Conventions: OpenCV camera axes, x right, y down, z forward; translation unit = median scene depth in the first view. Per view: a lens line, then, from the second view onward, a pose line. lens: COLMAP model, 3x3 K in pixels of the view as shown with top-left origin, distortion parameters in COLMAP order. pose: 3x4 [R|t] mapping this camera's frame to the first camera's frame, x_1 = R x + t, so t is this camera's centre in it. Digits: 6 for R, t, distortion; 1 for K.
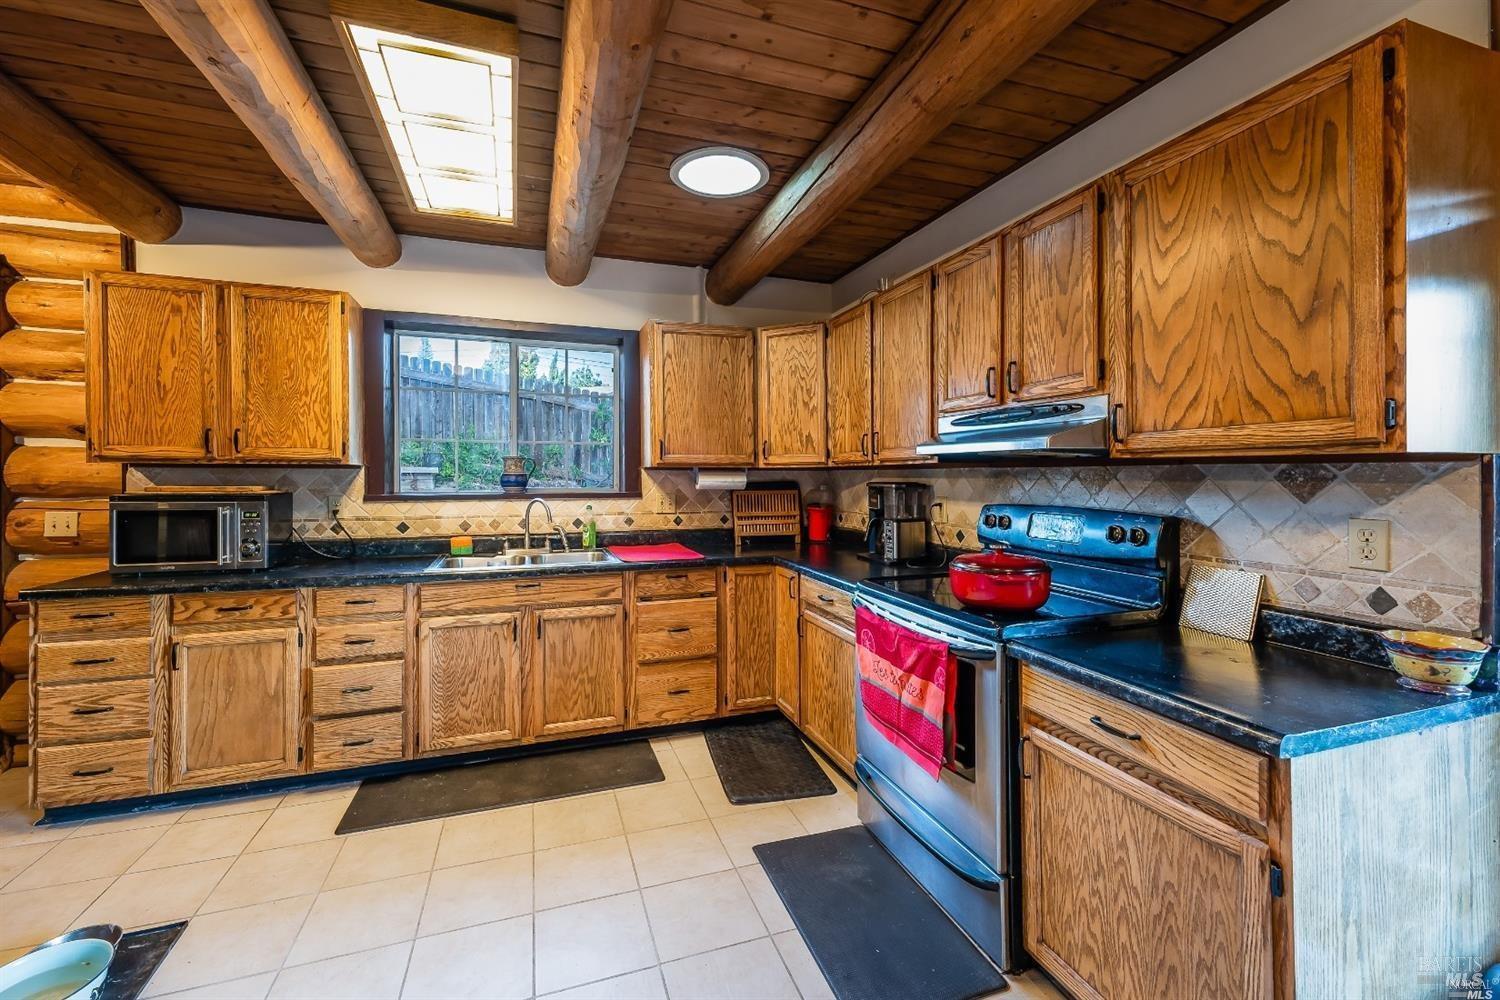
lens RADIAL K [[617.9, 0, 749.2], [0, 617.9, 466.6], [0, 0, 1]] dist [0.010563, -0.000148]
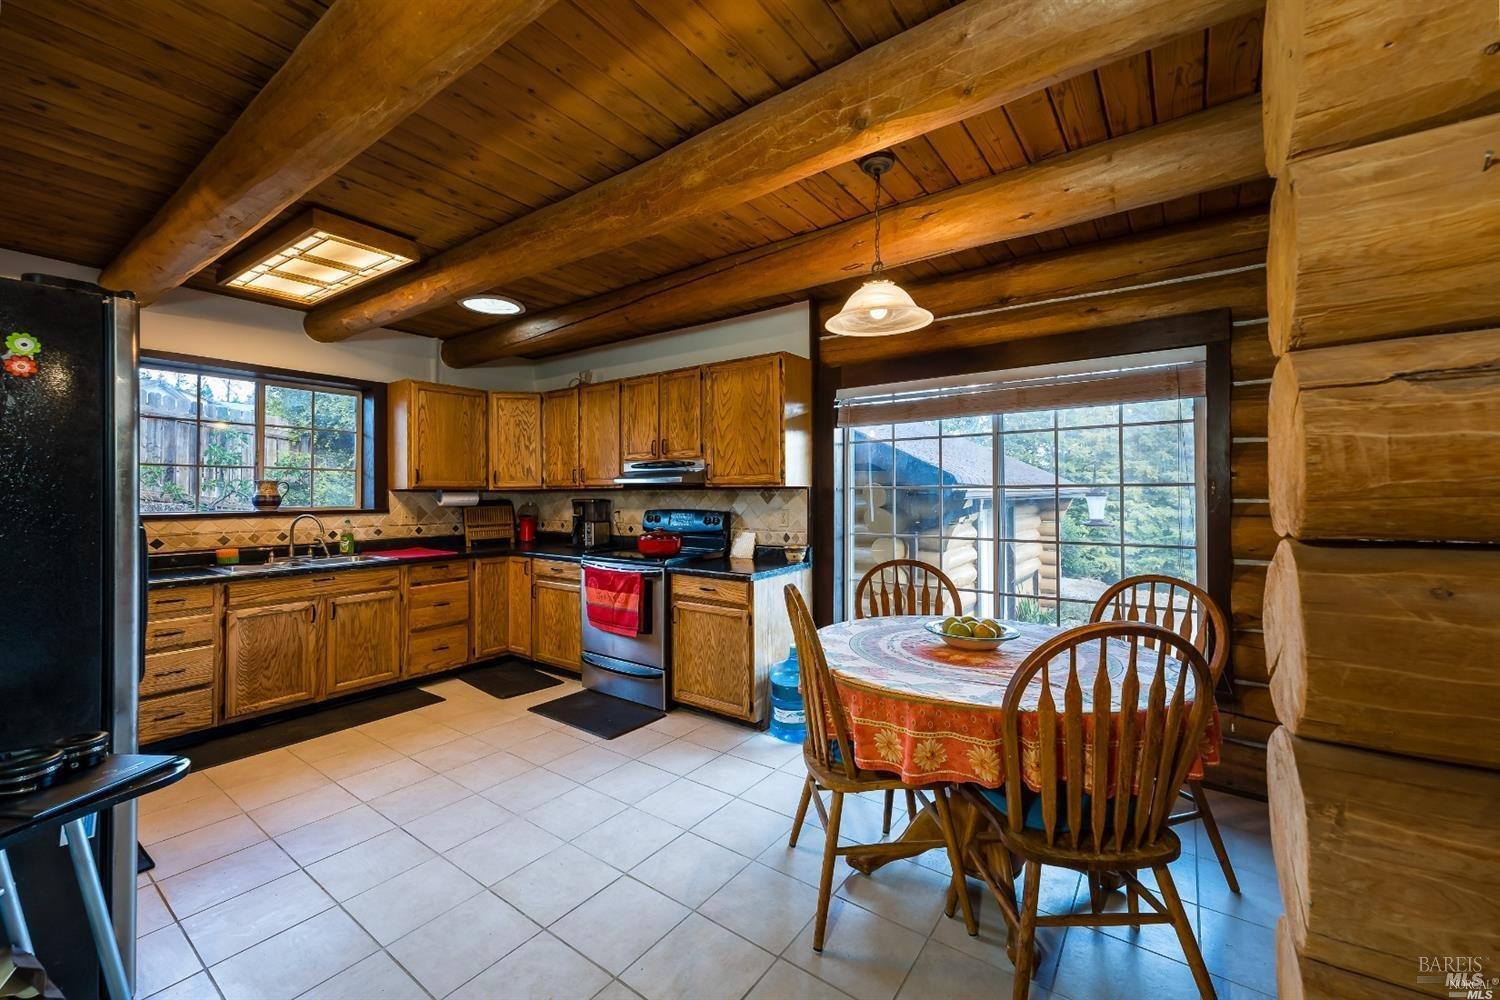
lens RADIAL K [[597.3, 0, 741.2], [0, 597.3, 511.7], [0, 0, 1]] dist [0.015360, 0.000105]
pose [[0.828810, -0.021329, 0.559123, -0.336407], [-0.002329, 0.999133, 0.041568, -0.008285], [-0.559525, -0.035754, 0.828042, -0.560498]]
